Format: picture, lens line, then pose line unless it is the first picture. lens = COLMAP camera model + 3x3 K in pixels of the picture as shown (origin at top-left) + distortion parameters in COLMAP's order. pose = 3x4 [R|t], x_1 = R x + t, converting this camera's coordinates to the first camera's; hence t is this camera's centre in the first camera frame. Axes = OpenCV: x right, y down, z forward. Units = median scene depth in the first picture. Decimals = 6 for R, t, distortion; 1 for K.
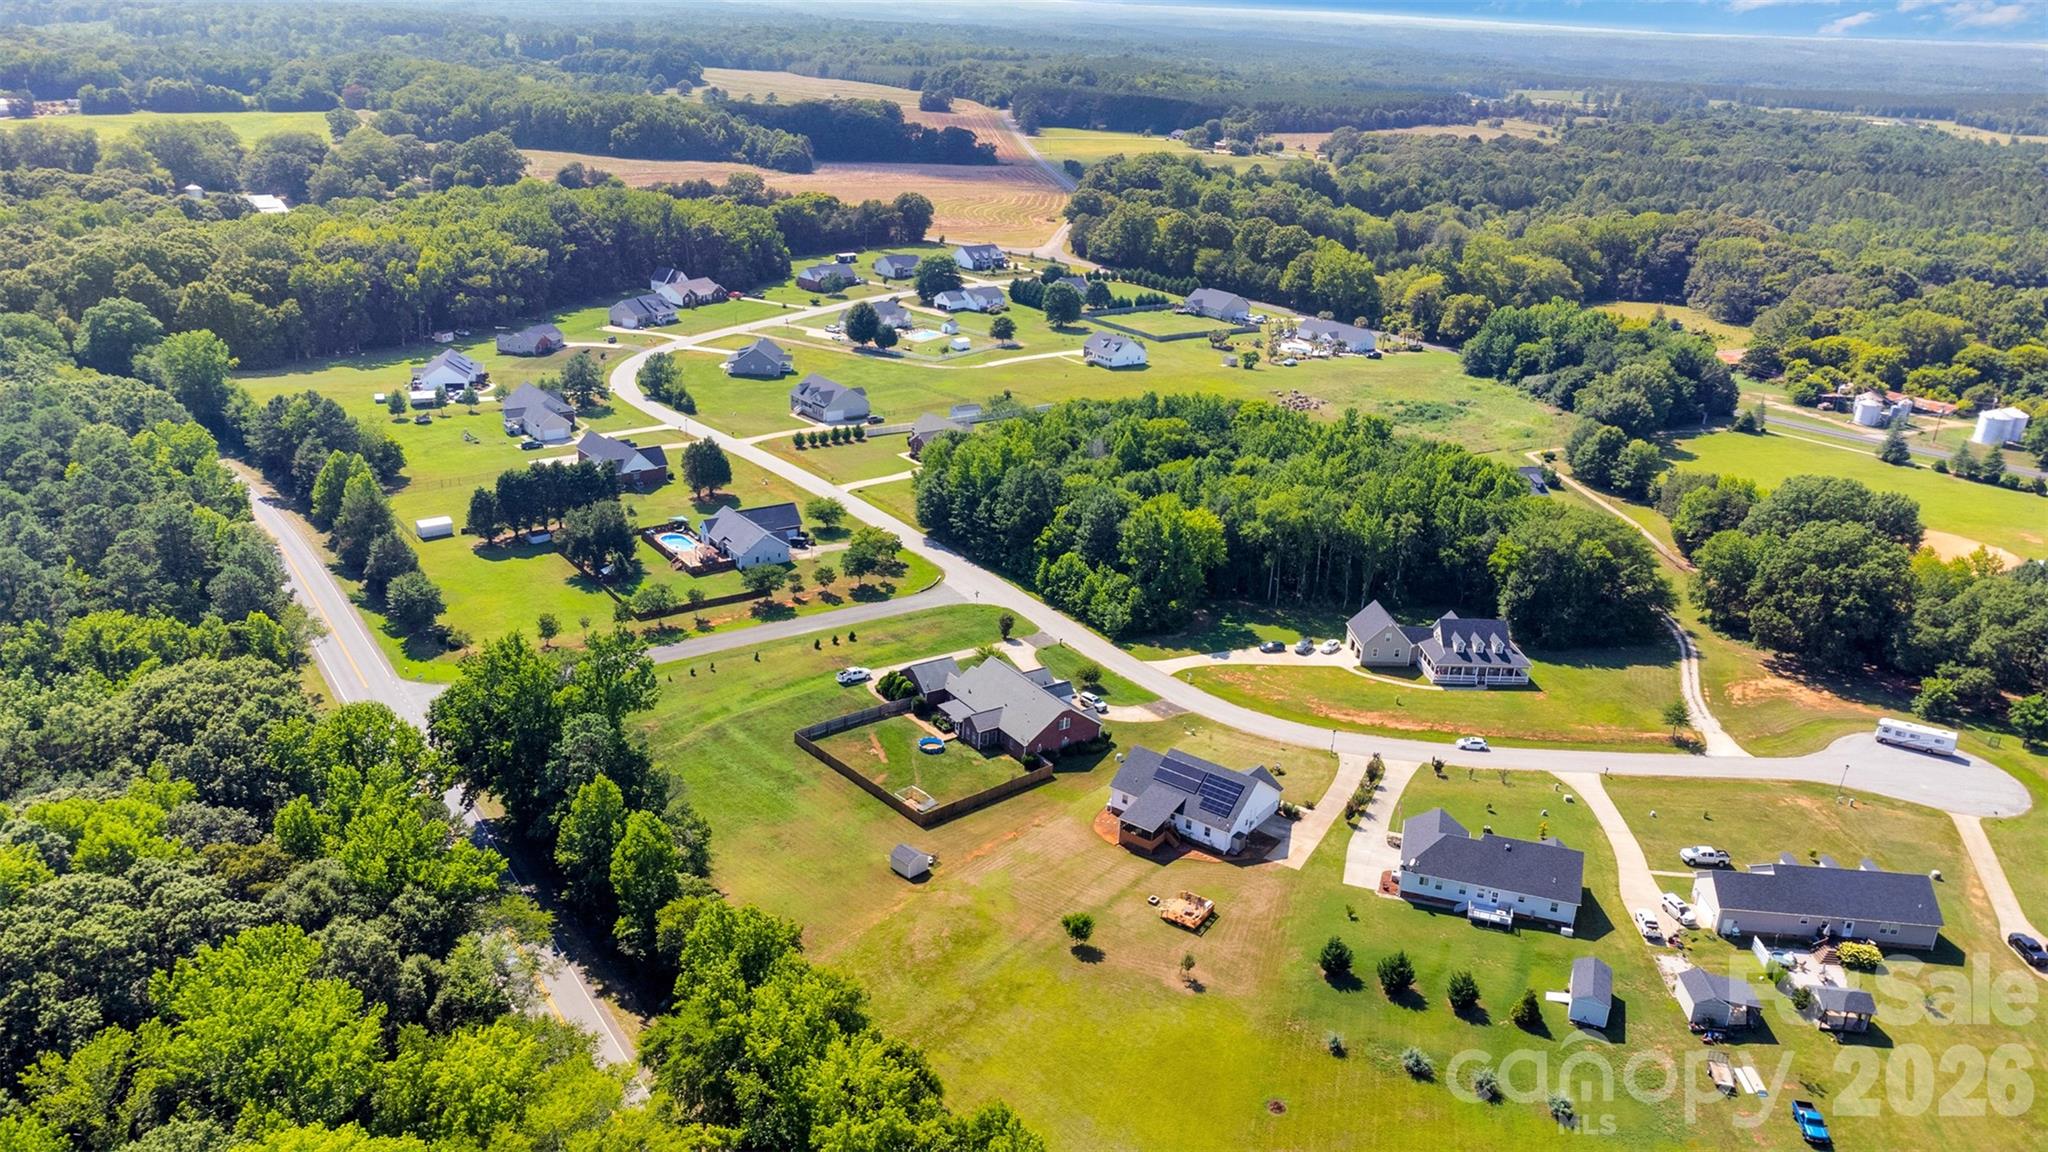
lens RADIAL K [[1504.9, 0, 1017.1], [0, 1504.9, 587.1], [0, 0, 1]] dist [0.030437, 0.025352]
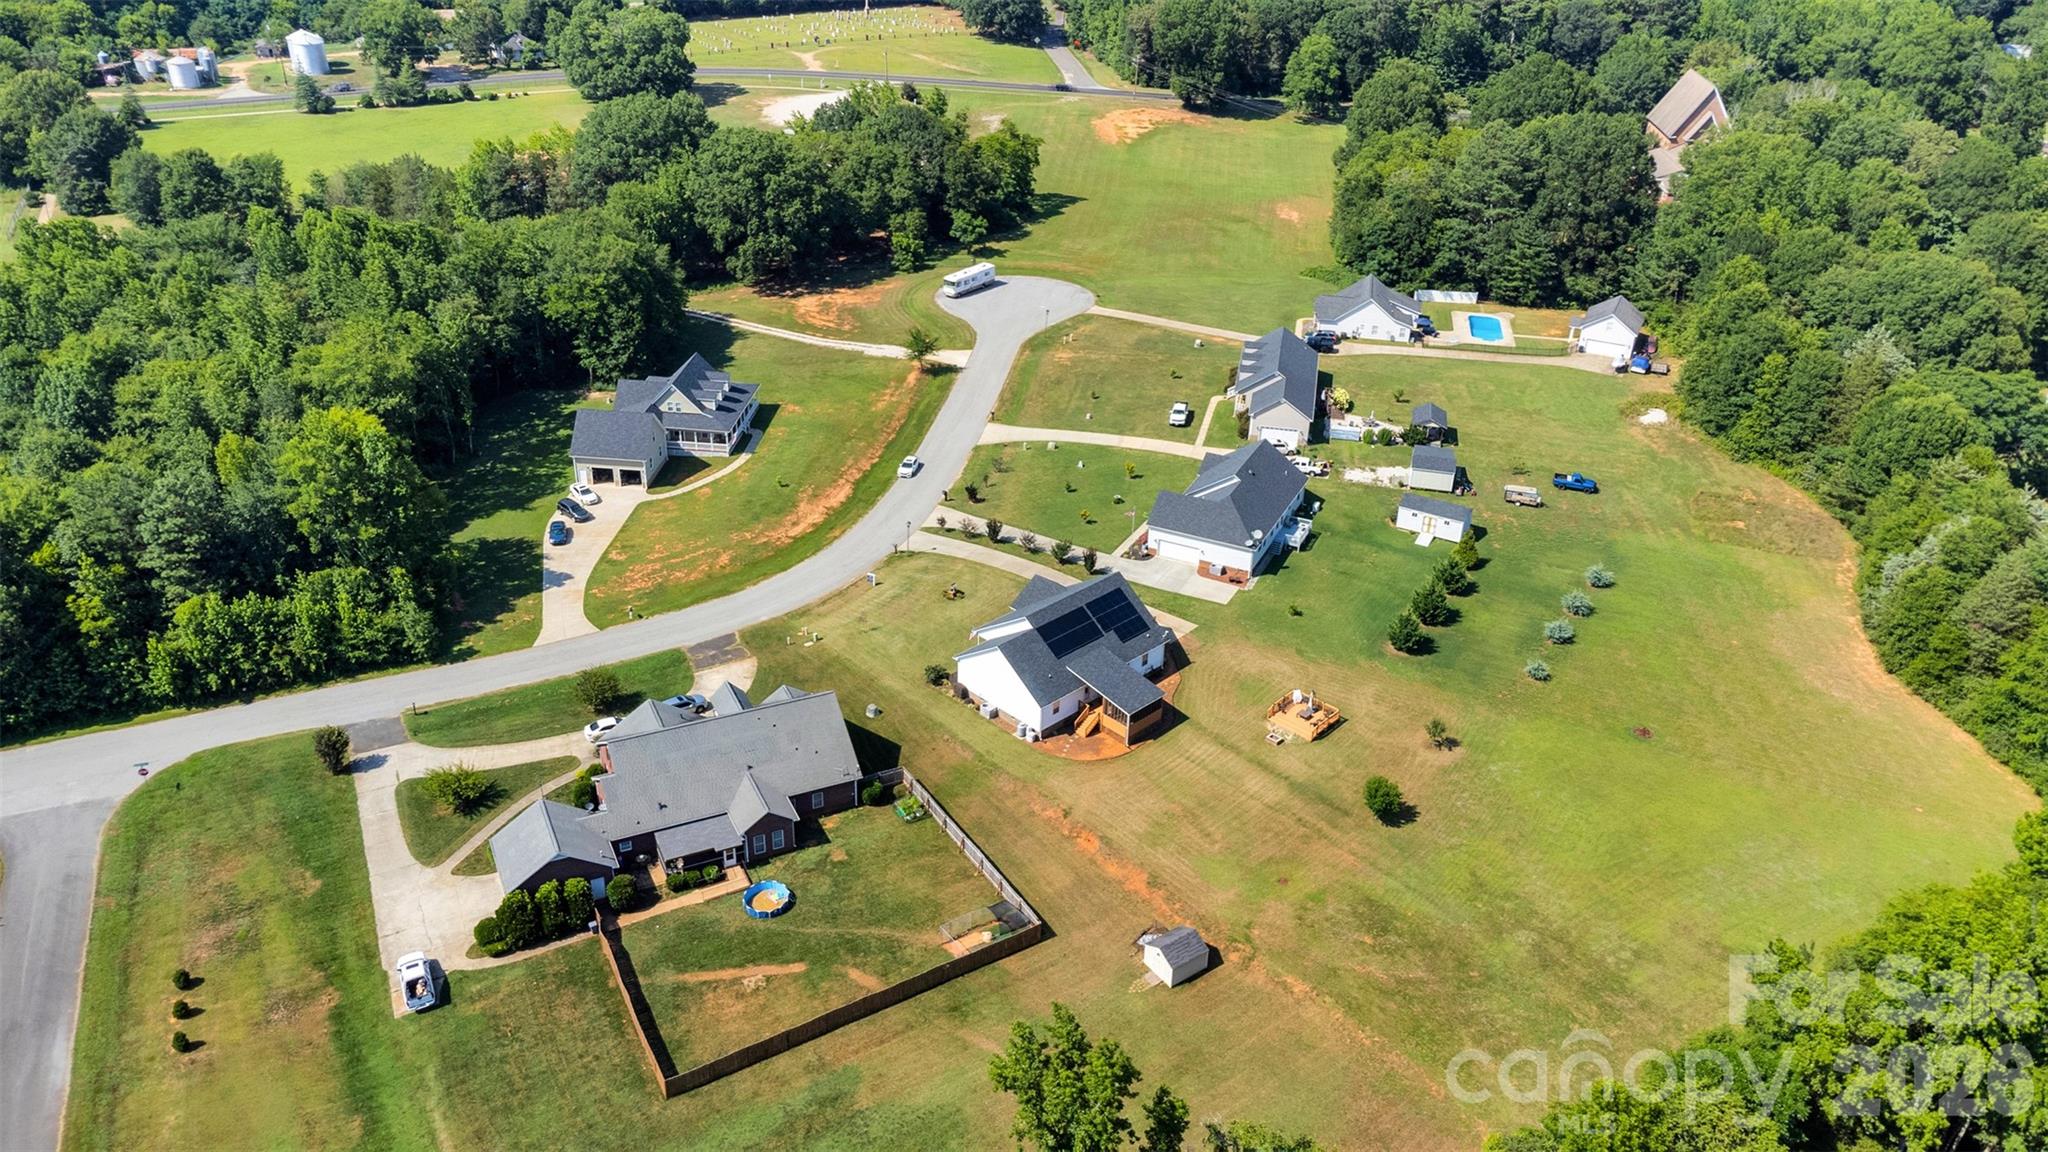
lens RADIAL K [[1504.9, 0, 1017.1], [0, 1504.9, 587.1], [0, 0, 1]] dist [0.030437, 0.025352]
pose [[0.169788, -0.529289, 0.831280, -0.387142], [0.346752, 0.821672, 0.452347, -0.182666], [-0.922461, 0.211445, 0.323042, 0.623635]]
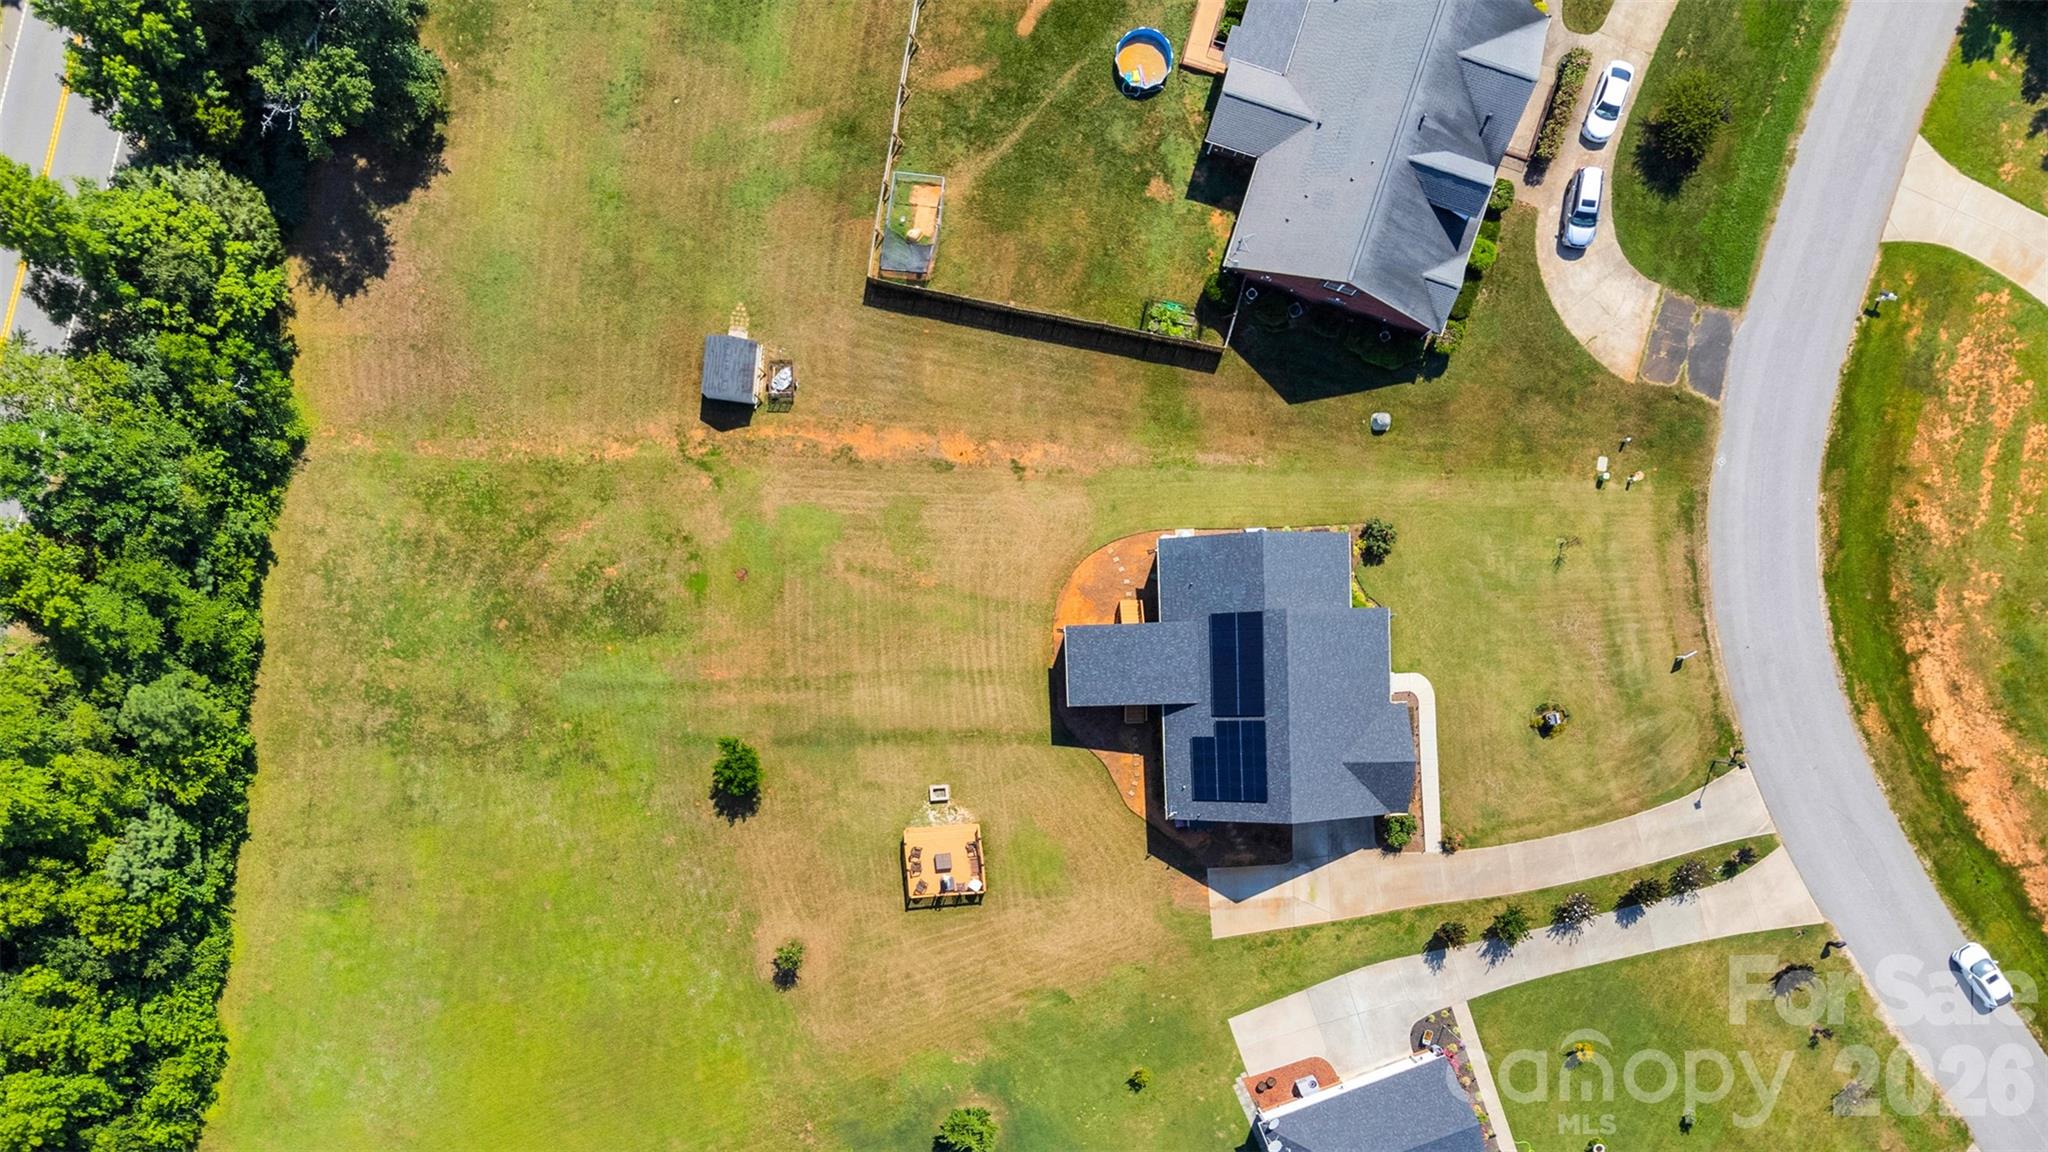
lens RADIAL K [[1504.9, 0, 1017.1], [0, 1504.9, 587.1], [0, 0, 1]] dist [0.030437, 0.025352]
pose [[0.616135, 0.786842, 0.035467, 0.019644], [-0.257547, 0.158708, 0.953143, -0.246199], [0.744344, -0.596399, 0.300434, 0.656077]]
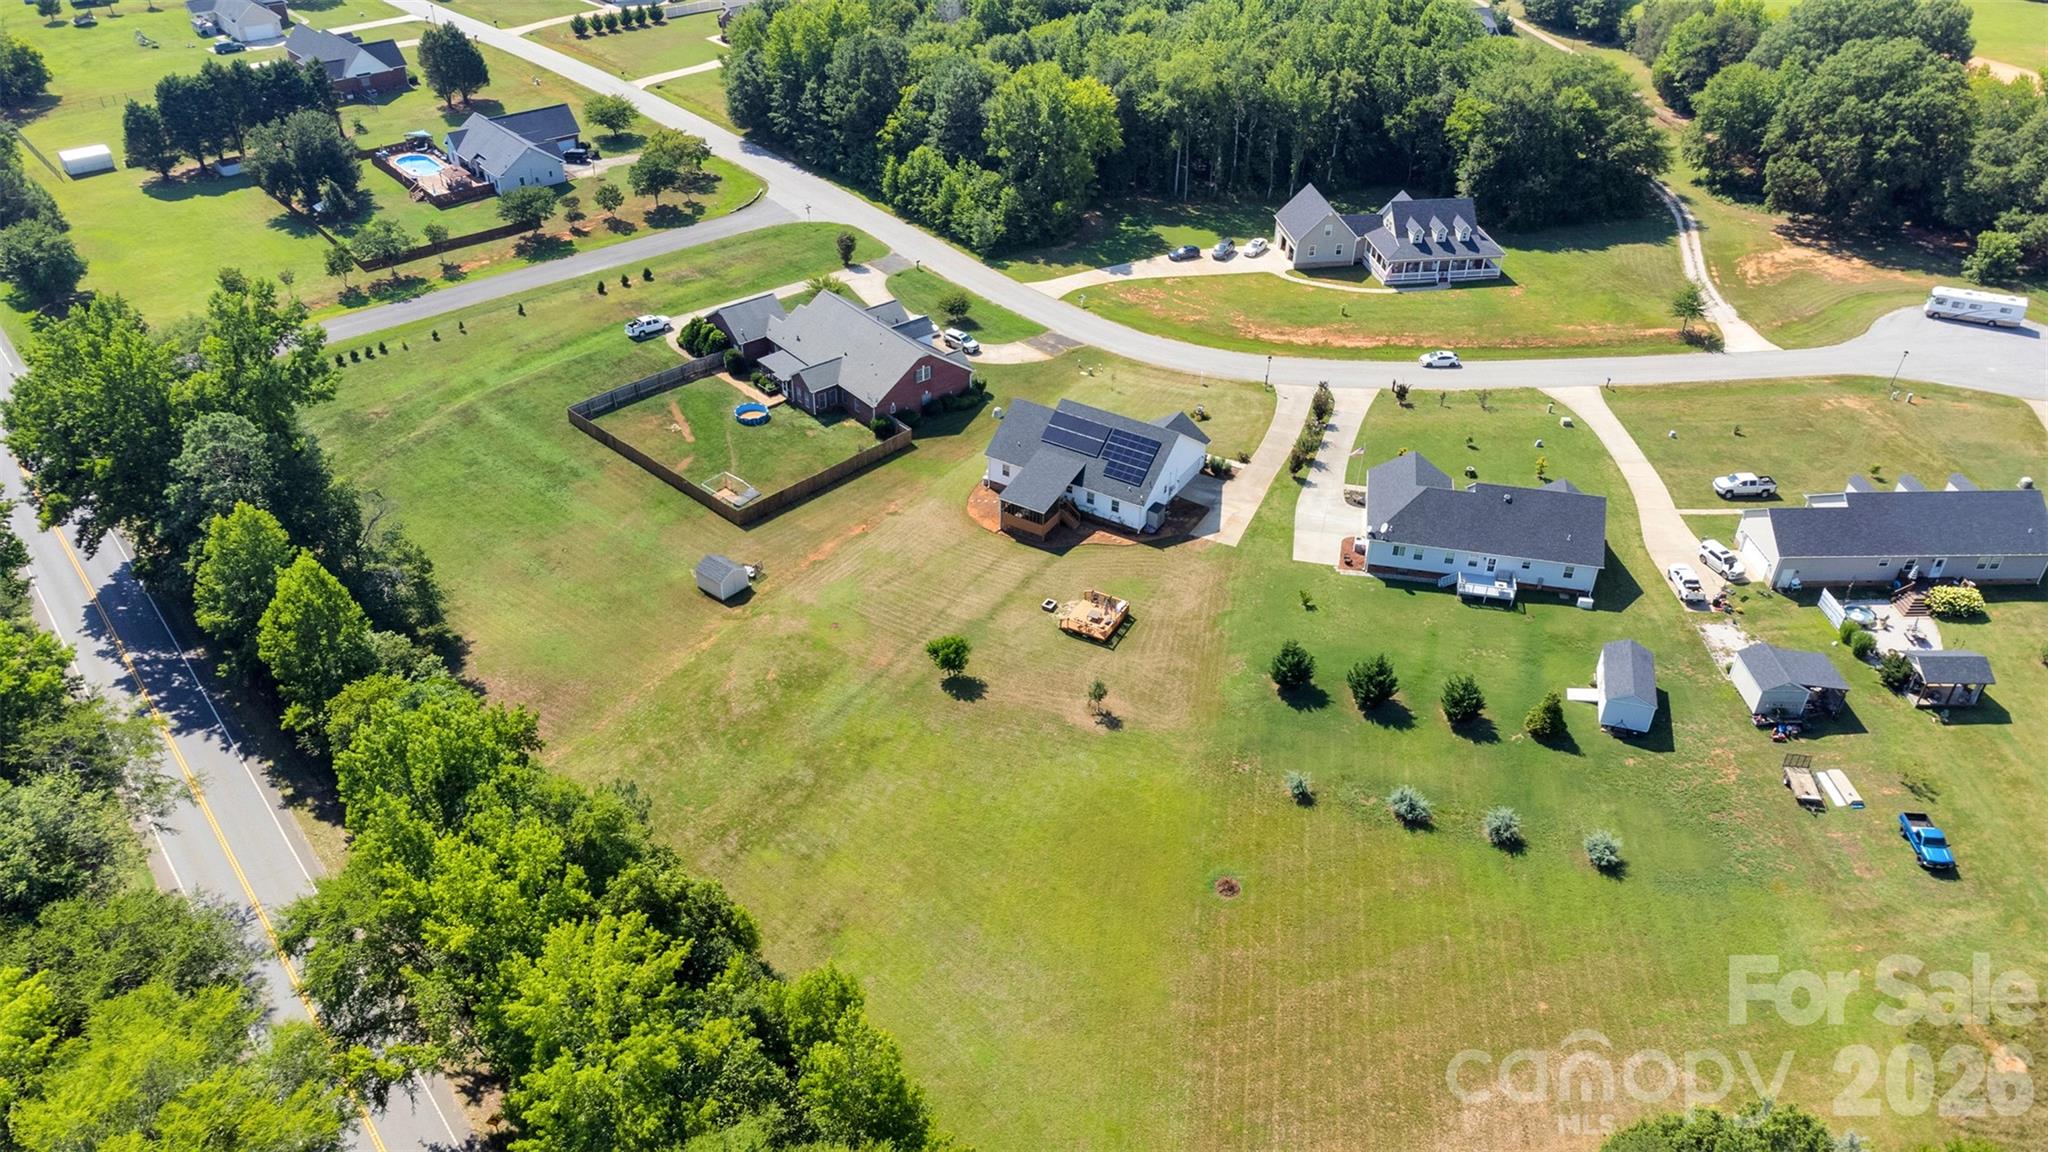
lens RADIAL K [[1504.9, 0, 1017.1], [0, 1504.9, 587.1], [0, 0, 1]] dist [0.030437, 0.025352]
pose [[0.995337, -0.078888, 0.055506, 0.024452], [0.062935, 0.967203, 0.246084, 0.009189], [-0.073099, -0.241443, 0.967658, 0.200016]]
